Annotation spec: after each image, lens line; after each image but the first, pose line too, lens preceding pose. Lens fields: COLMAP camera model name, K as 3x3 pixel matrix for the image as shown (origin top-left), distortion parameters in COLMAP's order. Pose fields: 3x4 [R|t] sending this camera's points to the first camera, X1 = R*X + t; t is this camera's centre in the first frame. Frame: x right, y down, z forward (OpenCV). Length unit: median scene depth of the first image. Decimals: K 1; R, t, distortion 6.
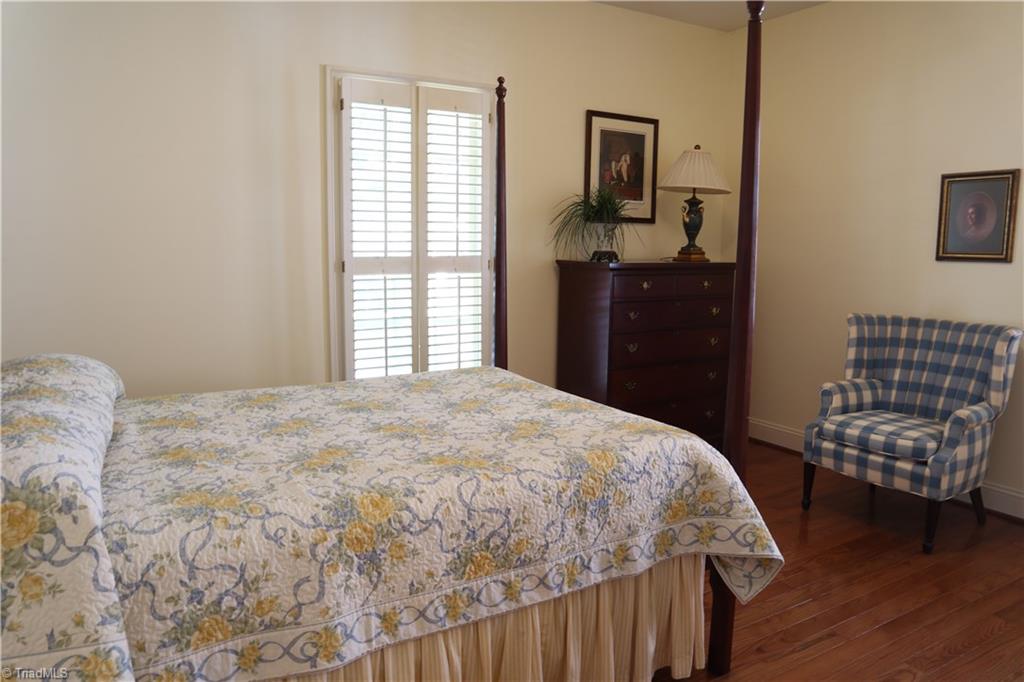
lens RADIAL K [[691.3, 0, 511.8], [0, 691.3, 340.7], [0, 0, 1]] dist [-0.058603, 0.001180]
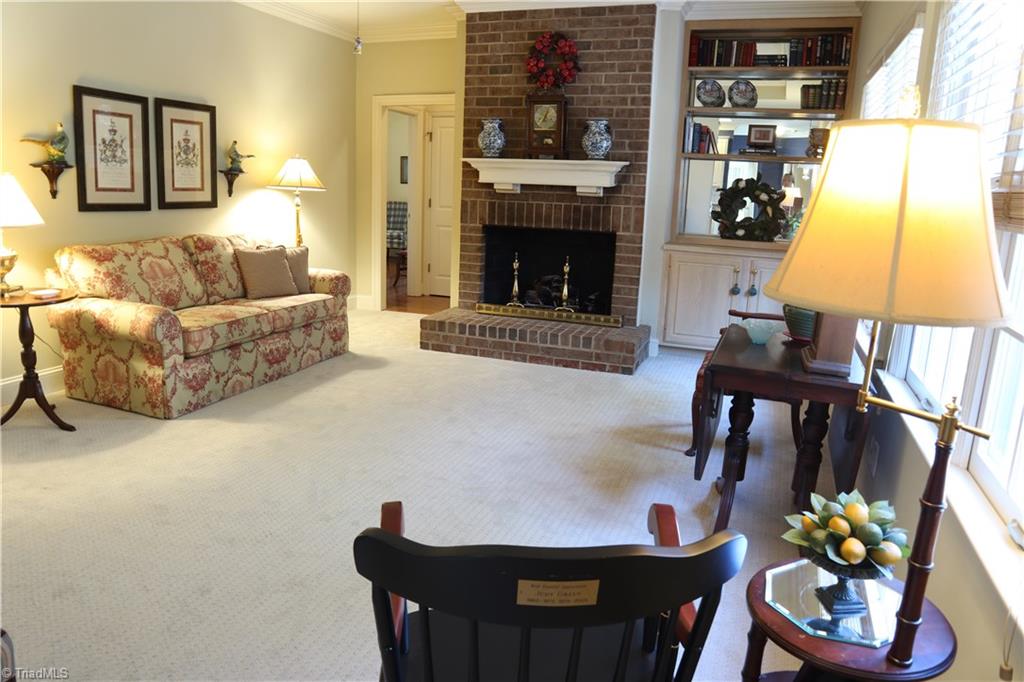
lens RADIAL K [[691.3, 0, 511.7], [0, 691.3, 338.4], [0, 0, 1]] dist [-0.058603, 0.001180]
pose [[0.769866, -0.110222, 0.628615, -1.104368], [0.052677, 0.992587, 0.109527, 0.283693], [-0.636028, -0.051208, 0.769965, -1.896006]]
